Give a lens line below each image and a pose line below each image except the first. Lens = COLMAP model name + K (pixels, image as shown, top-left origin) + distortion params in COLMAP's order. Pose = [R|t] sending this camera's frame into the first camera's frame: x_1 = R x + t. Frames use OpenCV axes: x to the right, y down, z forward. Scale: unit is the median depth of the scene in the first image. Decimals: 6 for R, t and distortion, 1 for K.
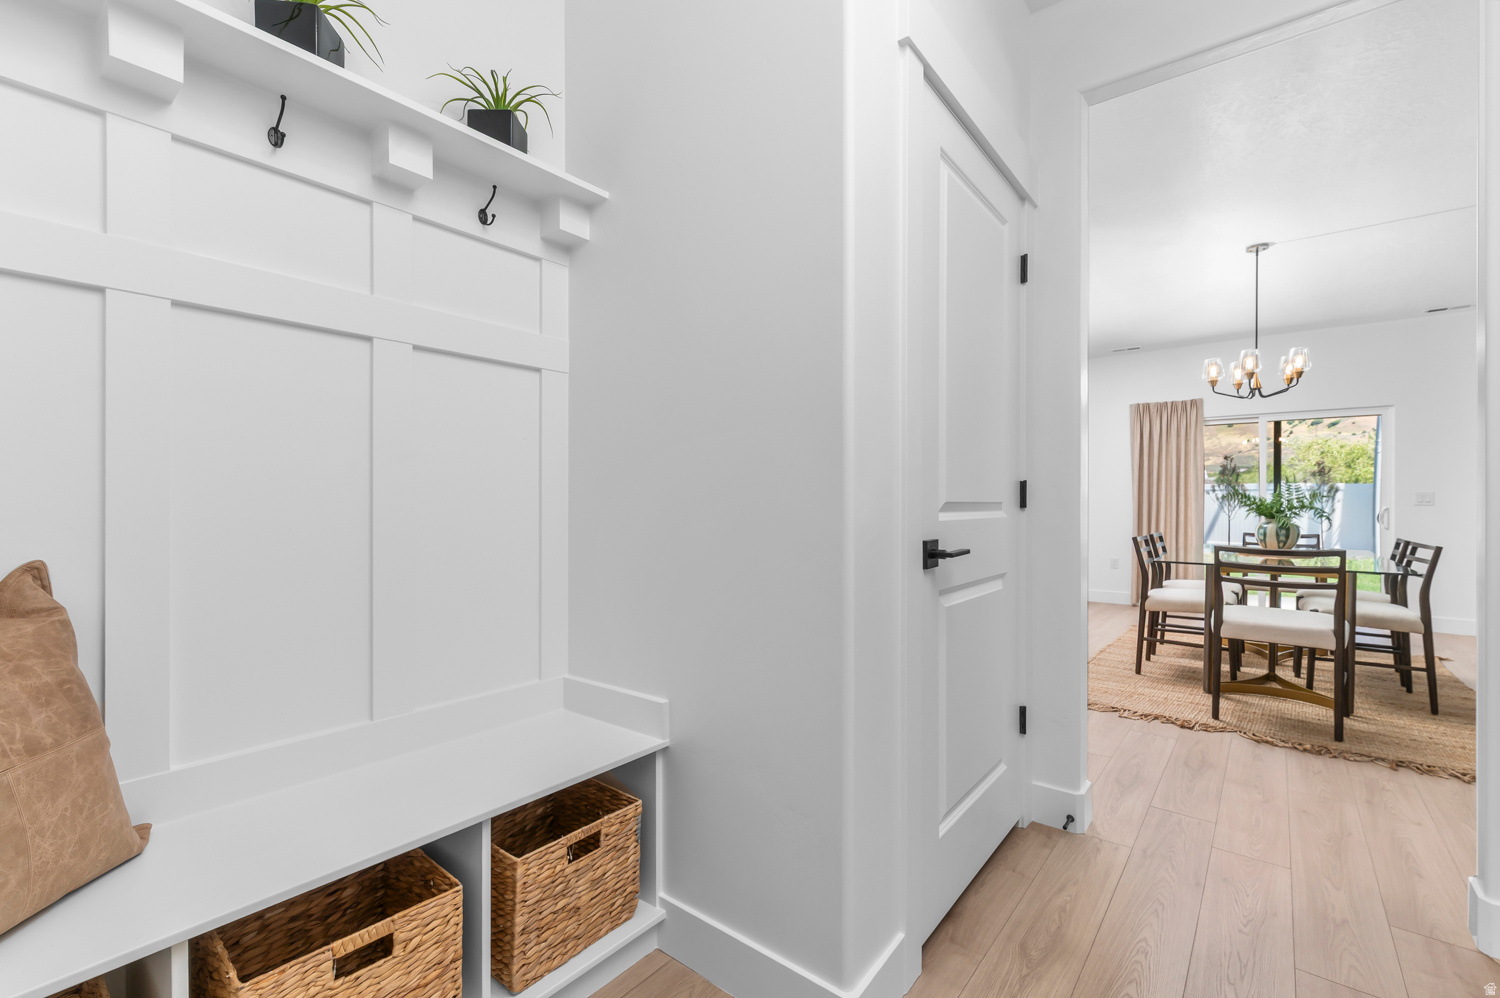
lens RADIAL K [[641.8, 0, 756.8], [0, 641.8, 508.9], [0, 0, 1]] dist [0.000773, 0.000529]
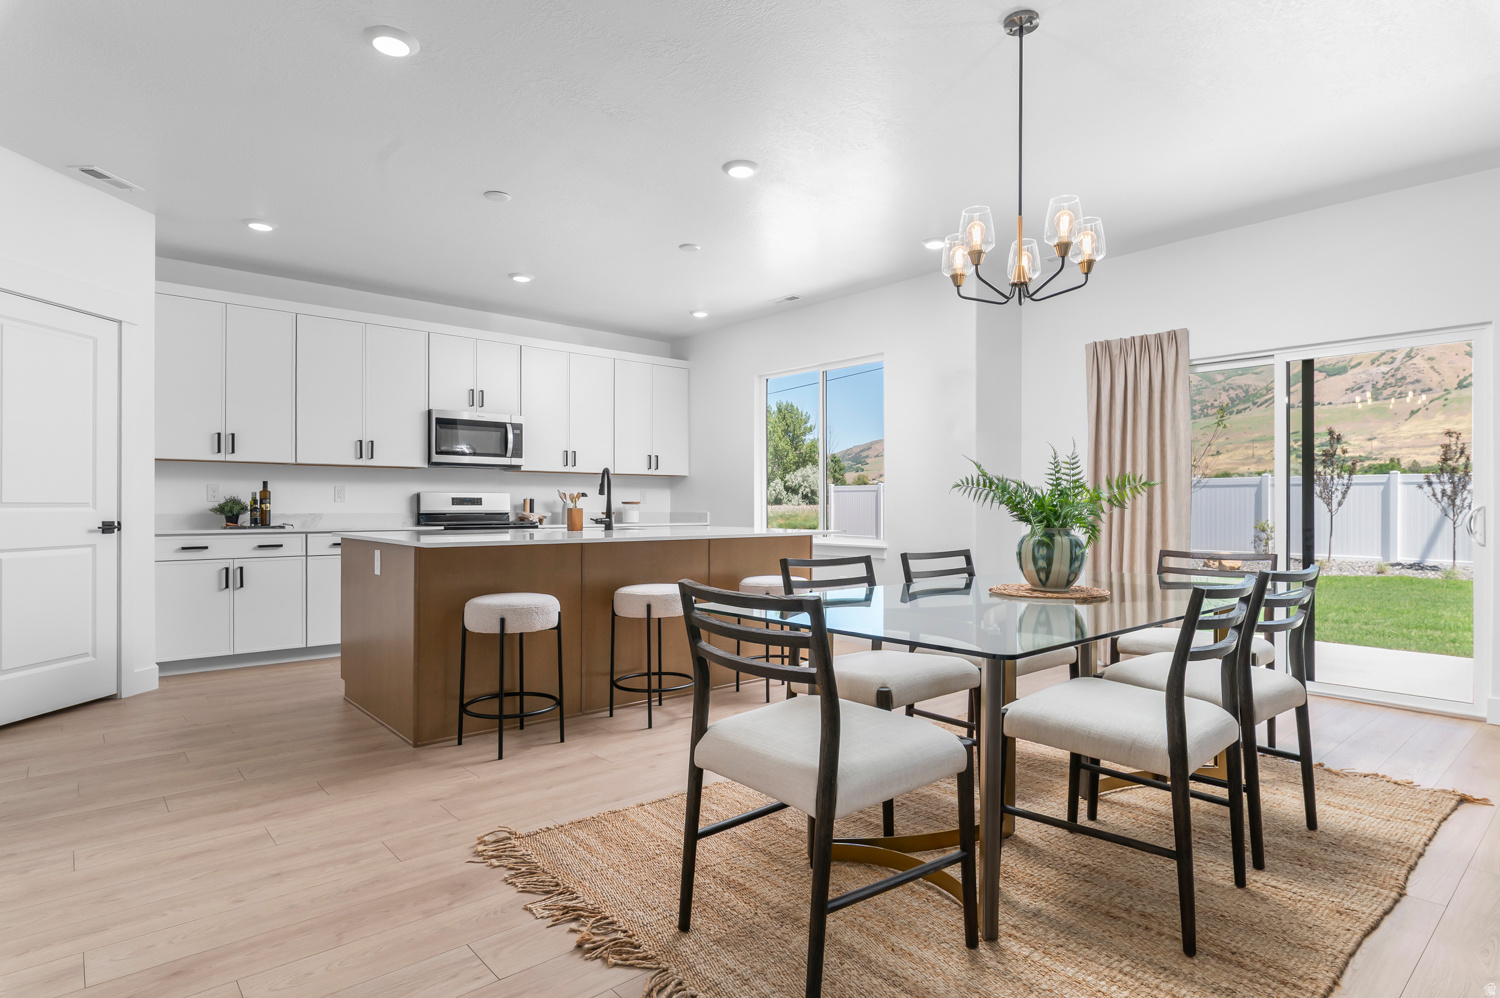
lens RADIAL K [[785.9, 0, 749.4], [0, 785.9, 508.3], [0, 0, 1]] dist [-0.003265, -0.000959]
pose [[0.983110, -0.000127, -0.183017, 0.418169], [-0.000607, 0.999992, -0.003957, 0.001708], [0.183016, 0.004001, 0.983102, 0.191373]]
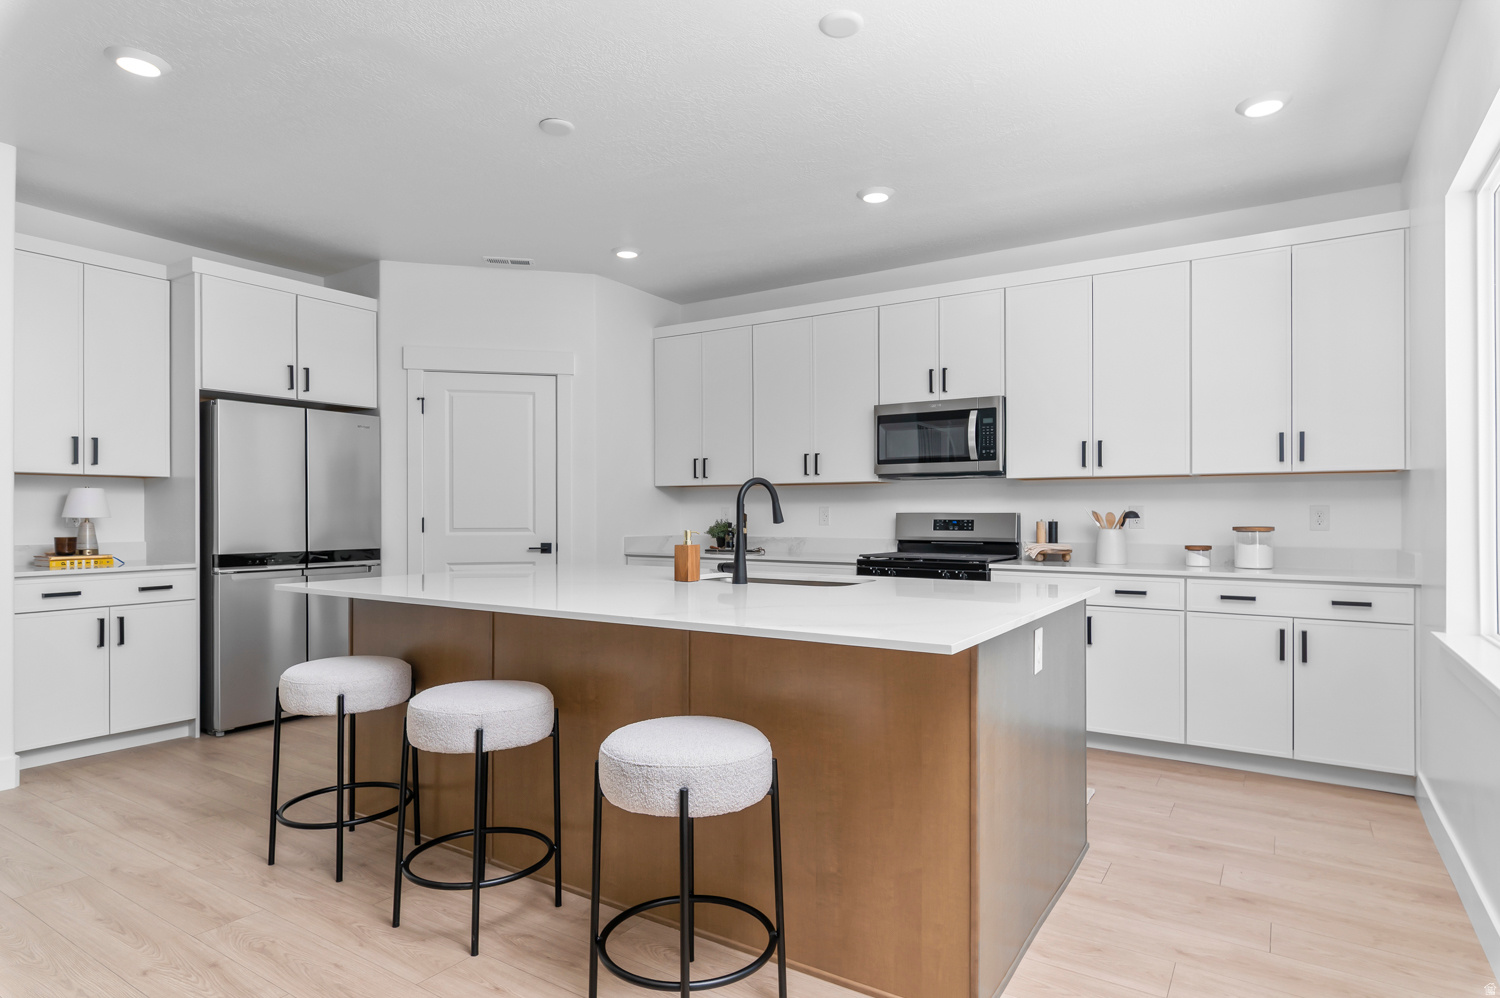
lens RADIAL K [[824.7, 0, 750.0], [0, 824.7, 499.0], [0, 0, 1]] dist [0.022239, -0.000317]
pose [[0.087894, -0.016531, -0.995993, 0.621659], [-0.004760, 0.999844, -0.017015, -0.020992], [0.996118, 0.006237, 0.087802, 0.864244]]
